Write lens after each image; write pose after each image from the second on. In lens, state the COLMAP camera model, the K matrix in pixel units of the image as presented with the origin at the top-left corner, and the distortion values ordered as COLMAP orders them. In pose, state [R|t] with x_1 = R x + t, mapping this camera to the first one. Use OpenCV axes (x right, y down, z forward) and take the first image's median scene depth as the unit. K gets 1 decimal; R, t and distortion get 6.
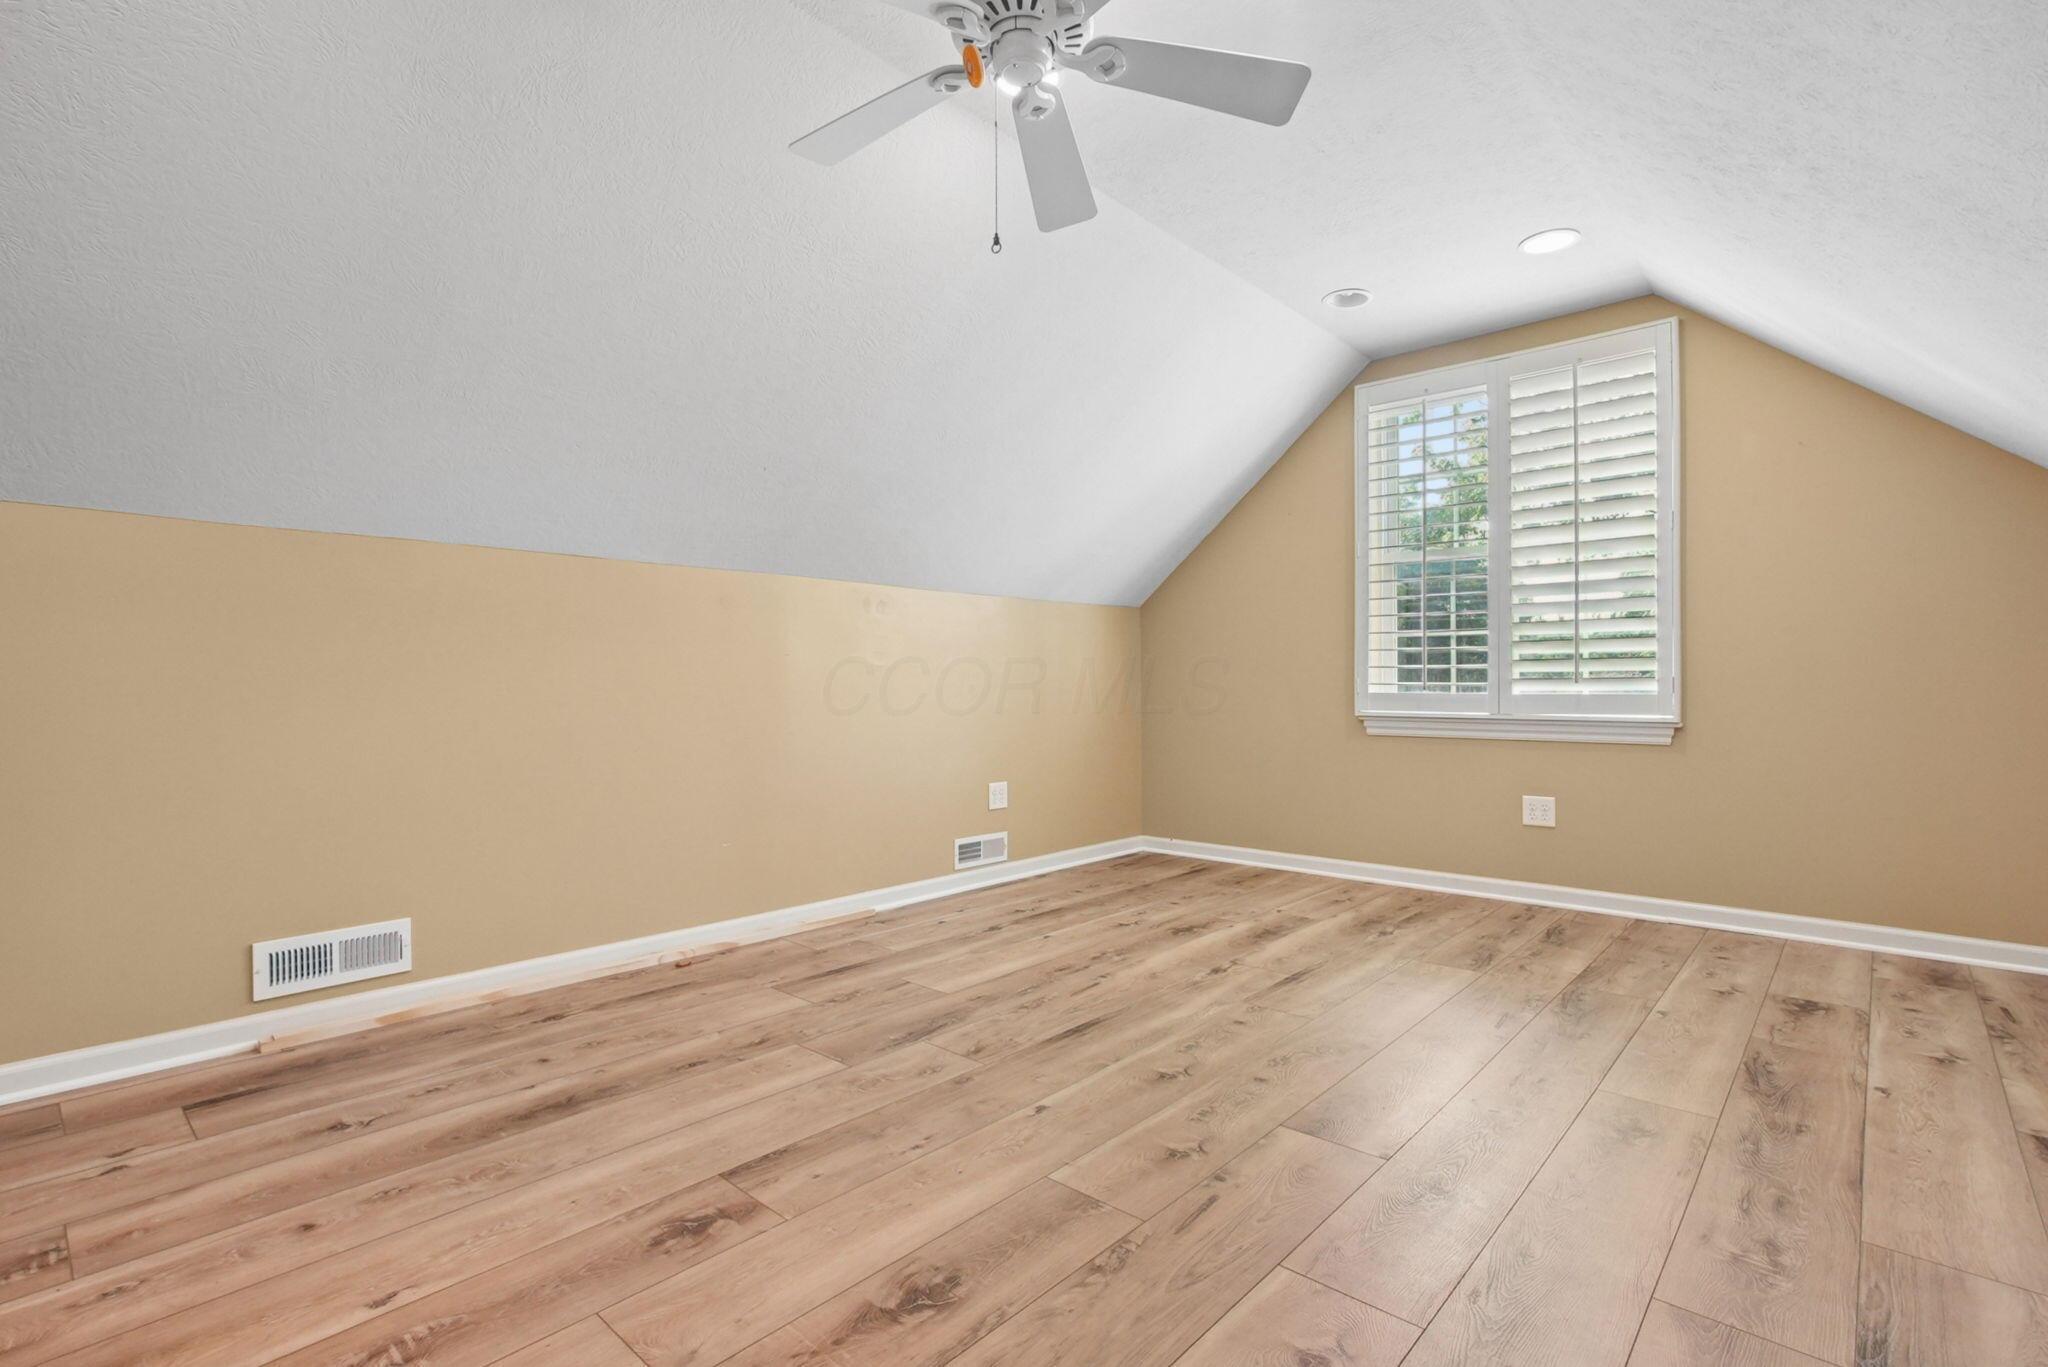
lens RADIAL K [[938.4, 0, 1024.0], [0, 938.4, 683.5], [0, 0, 1]] dist [0.010322, -0.000114]
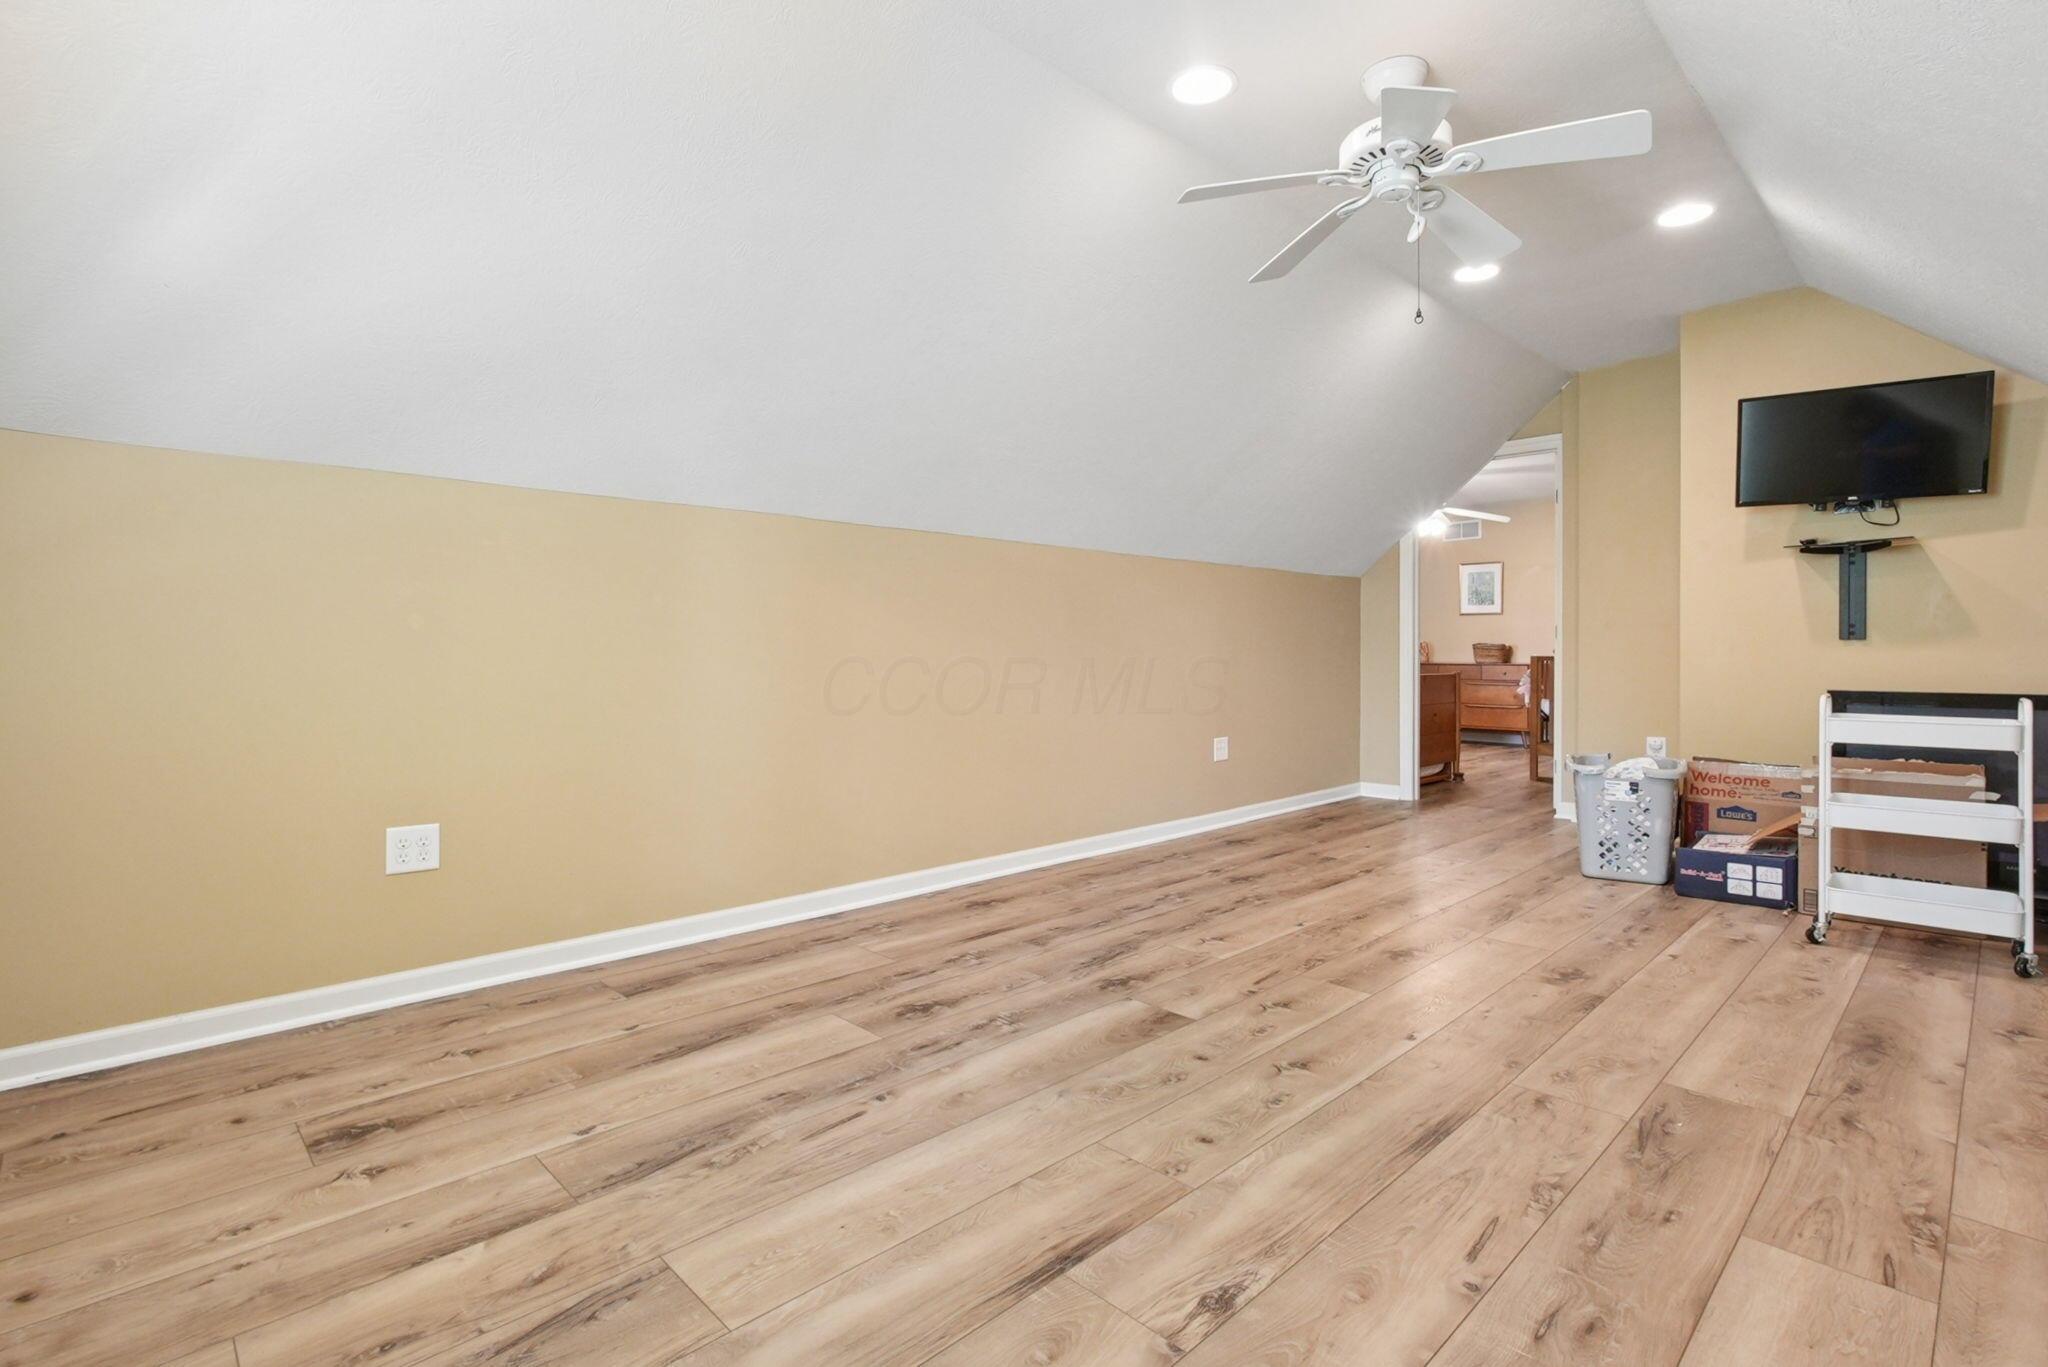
lens RADIAL K [[938.4, 0, 1024.0], [0, 938.4, 683.5], [0, 0, 1]] dist [0.010322, -0.000114]
pose [[-0.997429, -0.000775, 0.071663, 0.345183], [0.001299, 0.999582, 0.028893, 0.001625], [-0.071656, 0.028912, -0.997010, 1.867007]]
